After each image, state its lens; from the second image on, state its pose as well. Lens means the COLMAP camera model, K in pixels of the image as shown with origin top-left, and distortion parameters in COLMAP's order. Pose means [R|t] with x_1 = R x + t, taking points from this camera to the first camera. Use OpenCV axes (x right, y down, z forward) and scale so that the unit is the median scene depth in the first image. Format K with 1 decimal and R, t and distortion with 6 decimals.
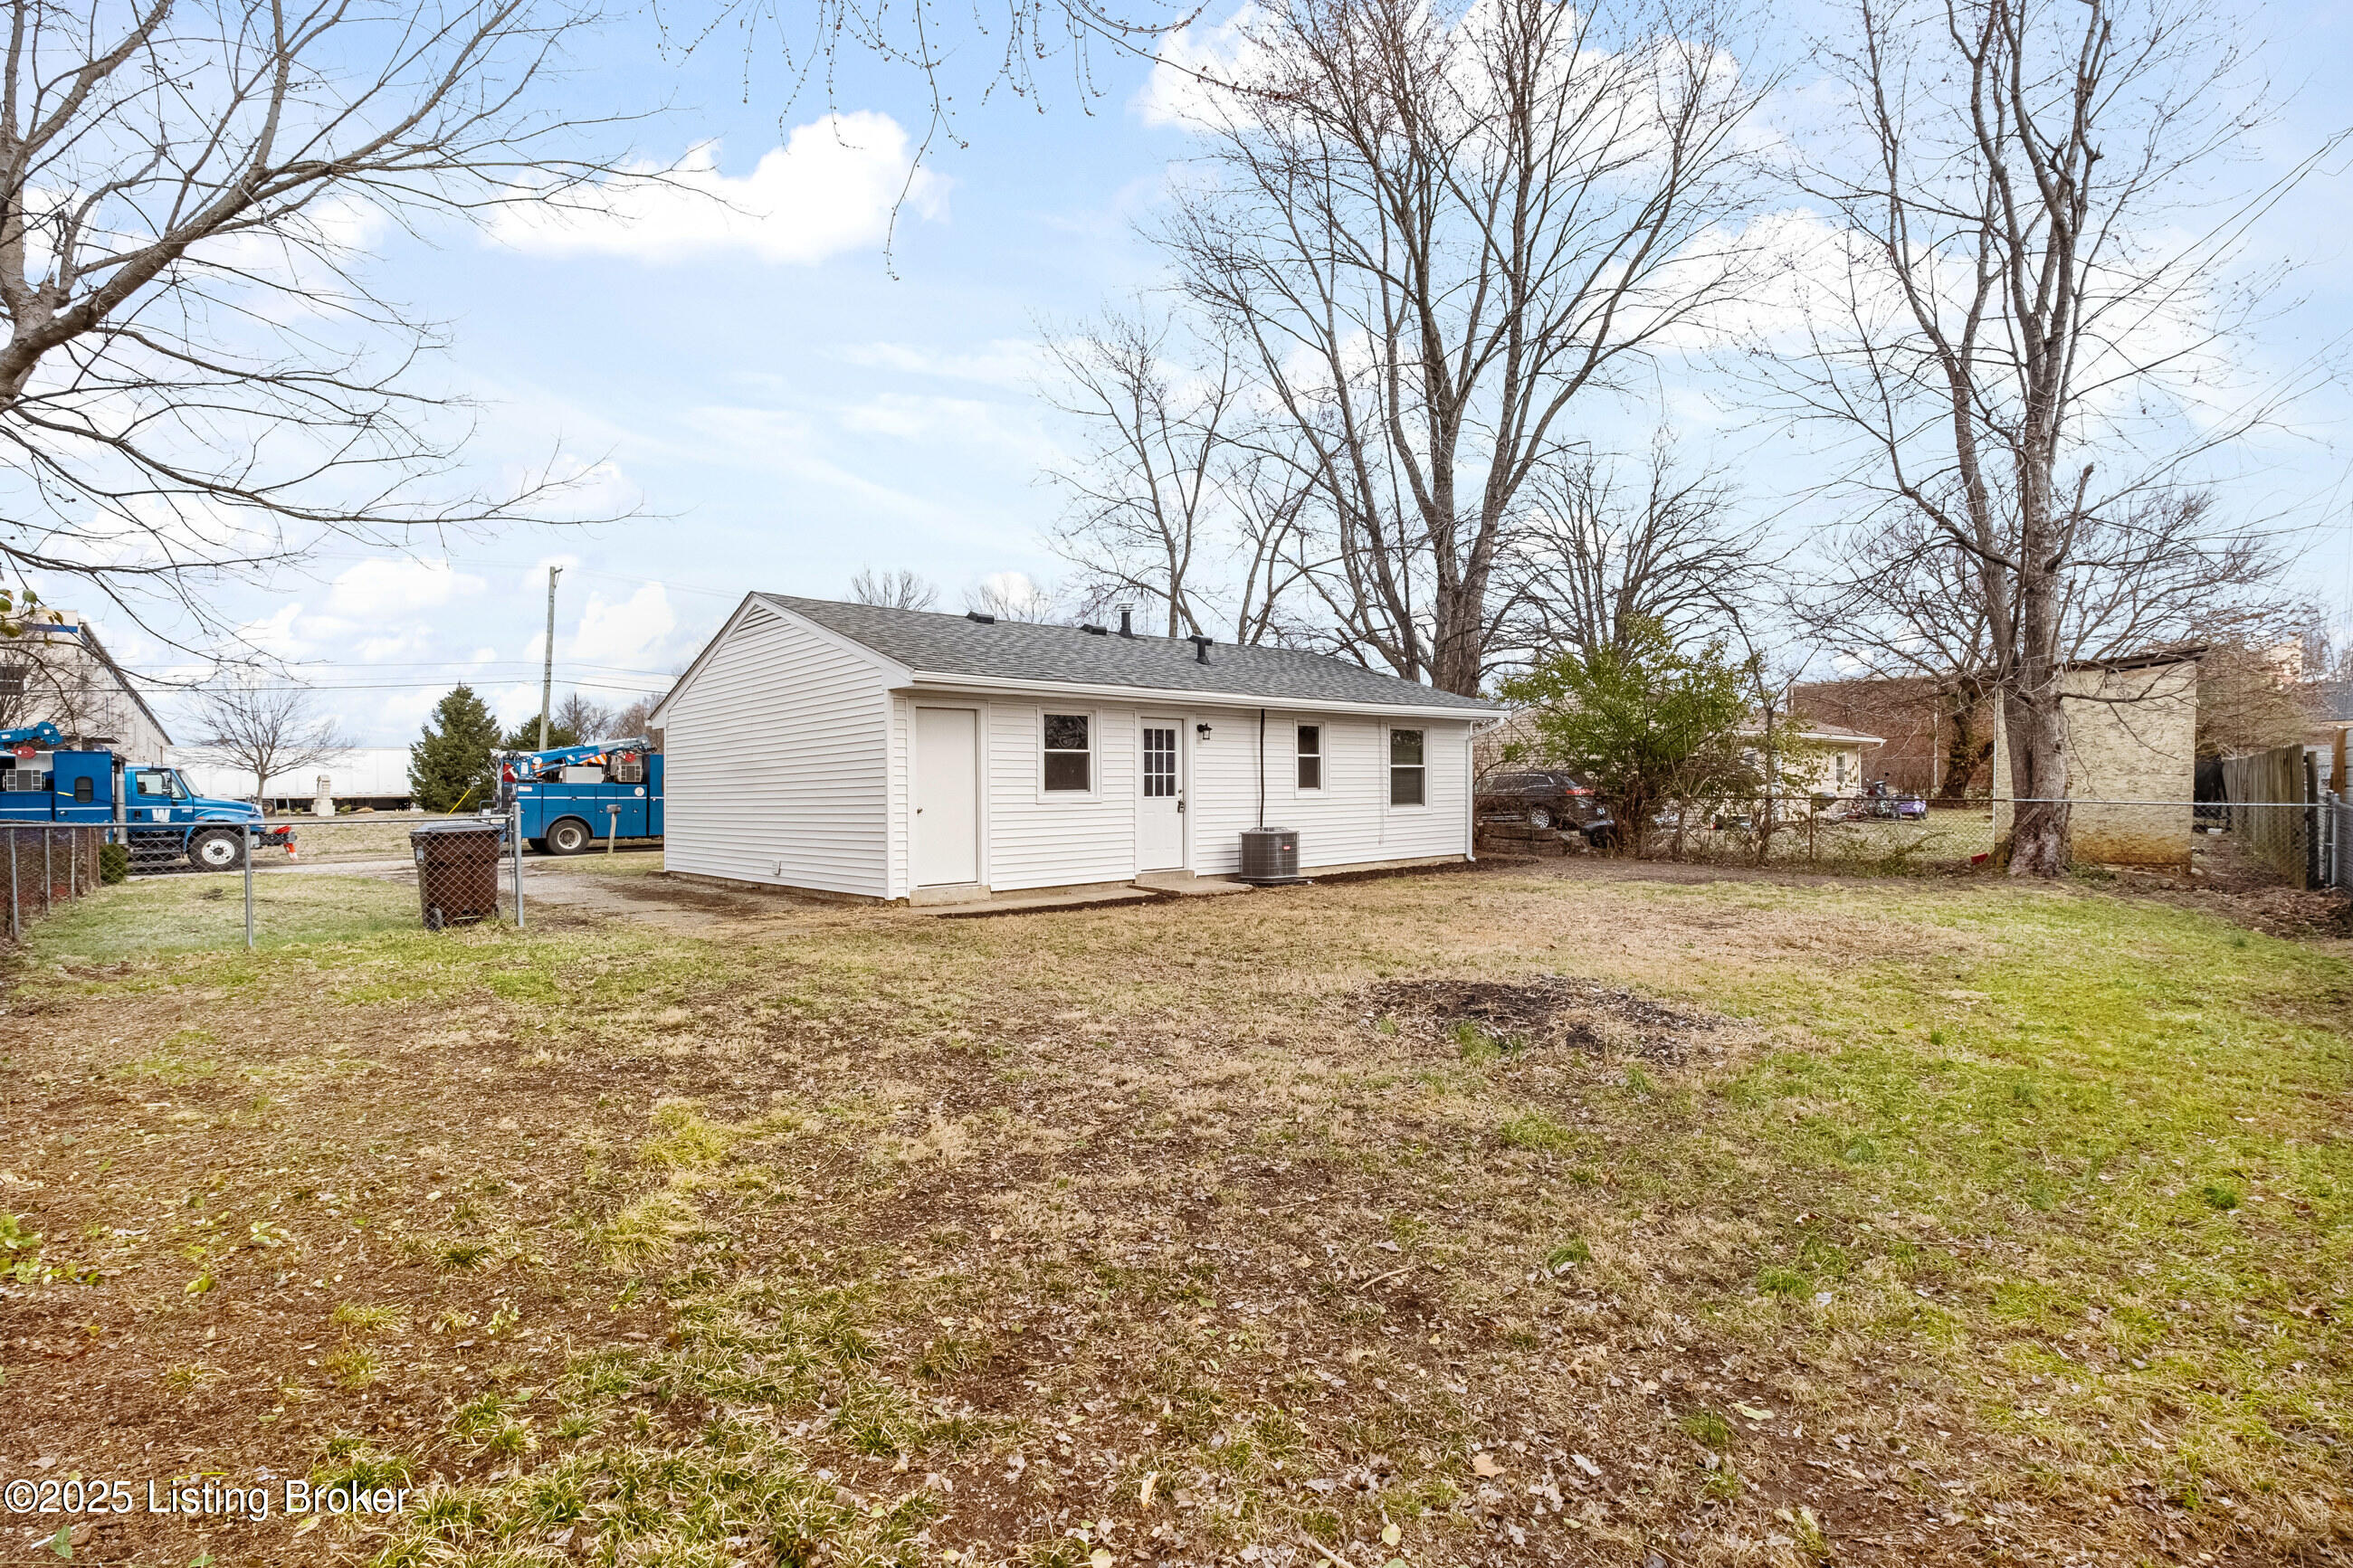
lens RADIAL K [[1107.1, 0, 1176.5], [0, 1107.1, 784.0], [0, 0, 1]] dist [0.000352, -0.000010]
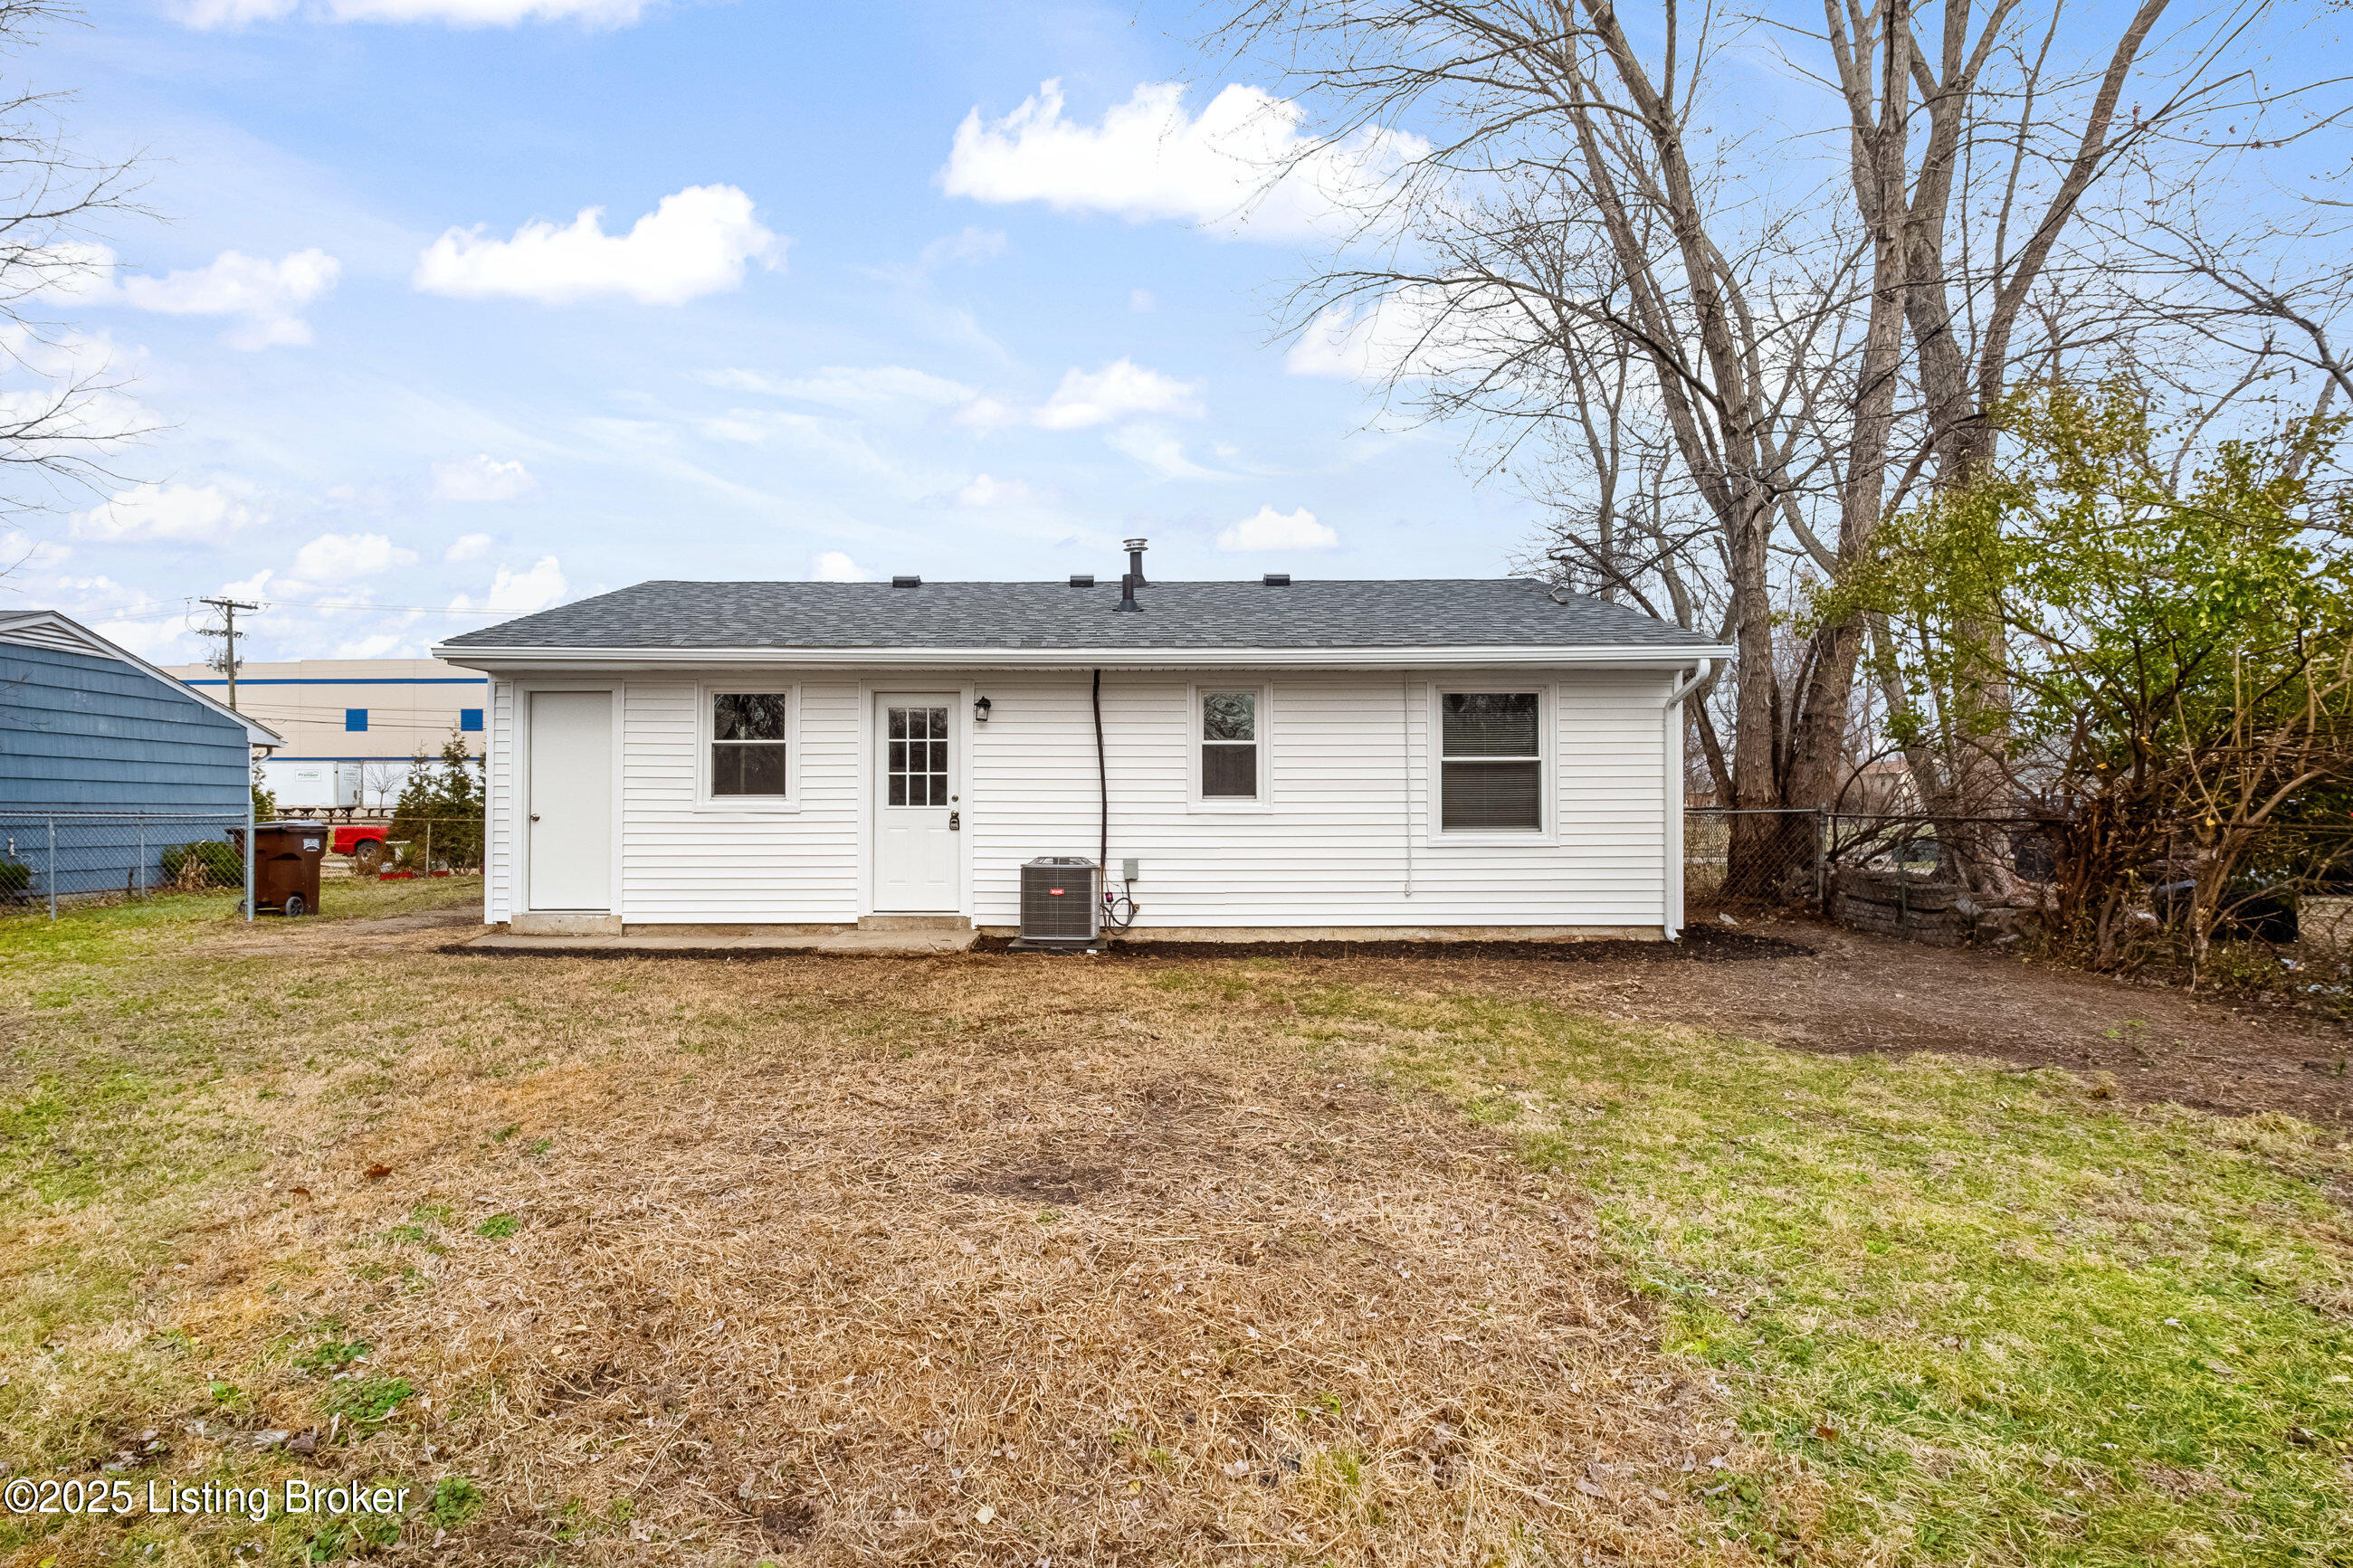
lens RADIAL K [[1107.1, 0, 1176.5], [0, 1107.1, 784.0], [0, 0, 1]] dist [0.000352, -0.000010]
pose [[0.750499, 0.004838, -0.660854, 0.554016], [-0.005956, 0.999982, 0.000556, -0.003741], [0.660844, 0.003519, 0.750515, 0.577565]]
